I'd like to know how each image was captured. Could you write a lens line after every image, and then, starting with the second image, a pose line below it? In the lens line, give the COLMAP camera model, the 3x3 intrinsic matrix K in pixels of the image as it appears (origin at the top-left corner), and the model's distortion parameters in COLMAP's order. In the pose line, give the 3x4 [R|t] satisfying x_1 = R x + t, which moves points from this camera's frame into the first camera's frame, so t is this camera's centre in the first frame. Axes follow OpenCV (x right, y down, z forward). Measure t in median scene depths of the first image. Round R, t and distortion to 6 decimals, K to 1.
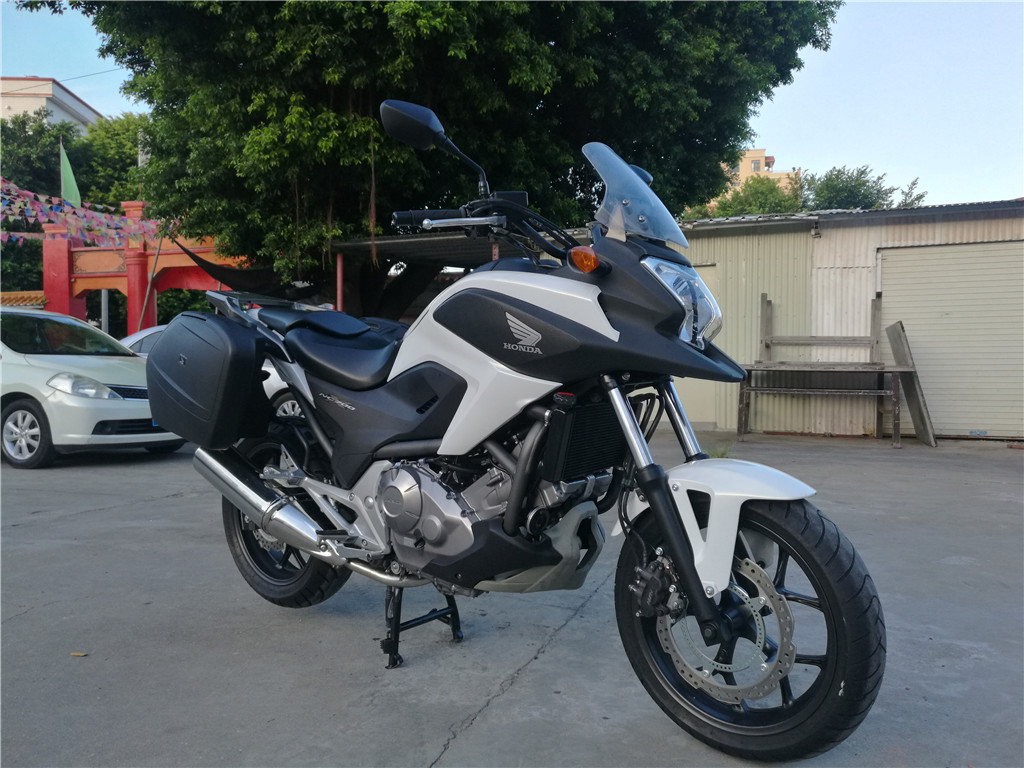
lens RADIAL K [[812.3, 0, 512.2], [0, 812.3, 390.9], [0, 0, 1]] dist [-0.002526, 0.023974]
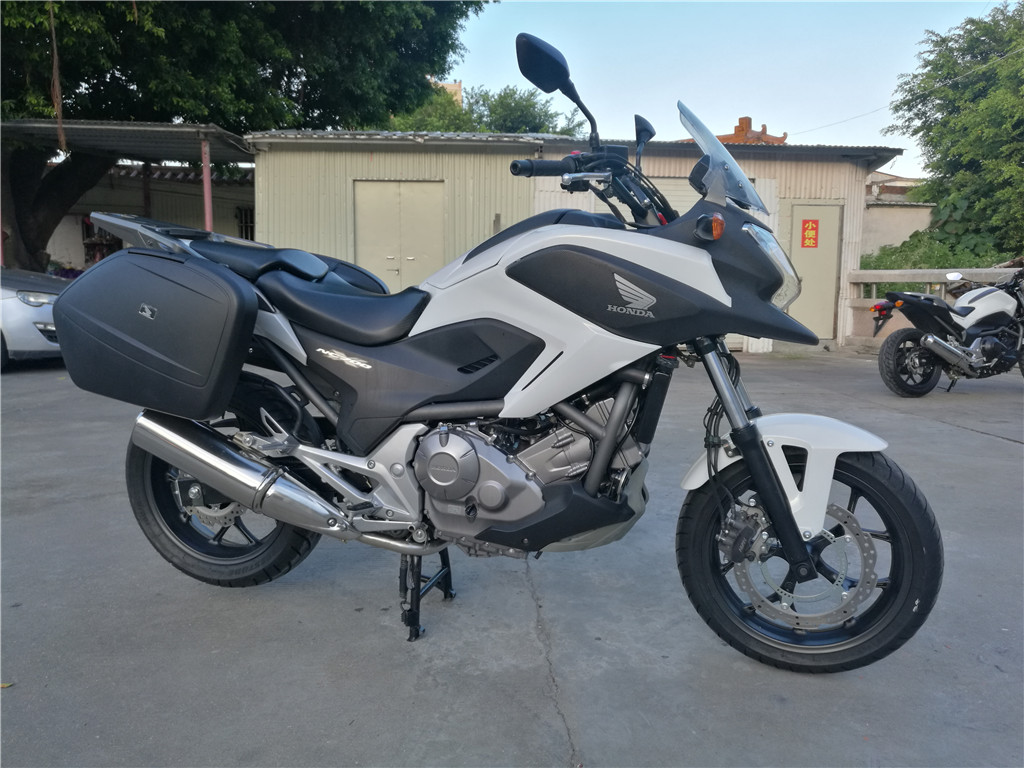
lens RADIAL K [[812.3, 0, 514.9], [0, 812.3, 378.6], [0, 0, 1]] dist [-0.002526, 0.023974]
pose [[0.916136, -0.034291, 0.399398, -0.416436], [-0.005505, 0.995164, 0.098068, -0.054589], [-0.400830, -0.092042, 0.911517, 0.125389]]
